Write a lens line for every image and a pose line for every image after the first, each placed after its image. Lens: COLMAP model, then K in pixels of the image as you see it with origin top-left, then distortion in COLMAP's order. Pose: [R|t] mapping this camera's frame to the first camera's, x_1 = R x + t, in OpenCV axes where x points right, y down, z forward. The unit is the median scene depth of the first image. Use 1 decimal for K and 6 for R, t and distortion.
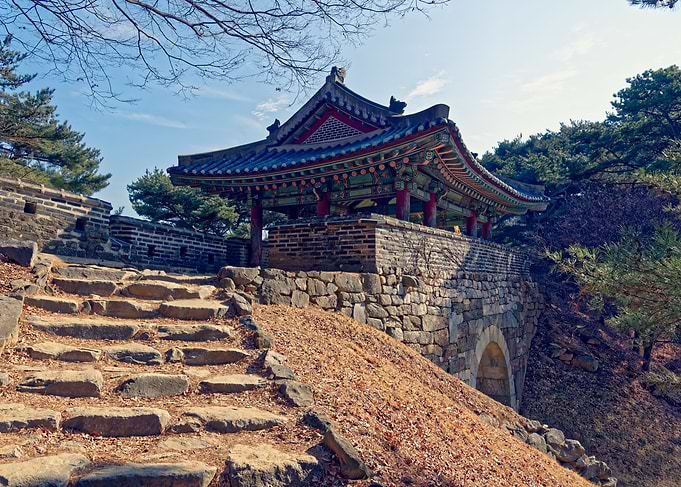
lens RADIAL K [[657.4, 0, 340.5], [0, 657.4, 243.5], [0, 0, 1]] dist [0.021799, 0.015233]
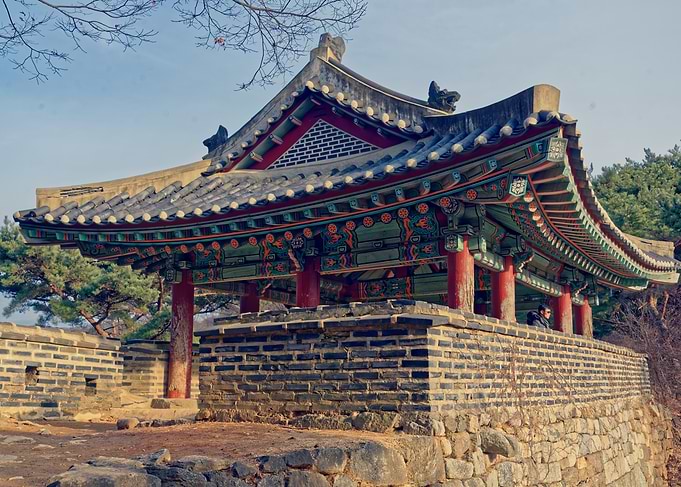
lens RADIAL K [[657.4, 0, 340.5], [0, 657.4, 243.5], [0, 0, 1]] dist [0.021799, 0.015233]
pose [[0.997714, -0.003297, 0.067490, -0.036113], [0.008806, 0.996635, -0.081493, -0.045034], [-0.066994, 0.081901, 0.994386, 0.472103]]
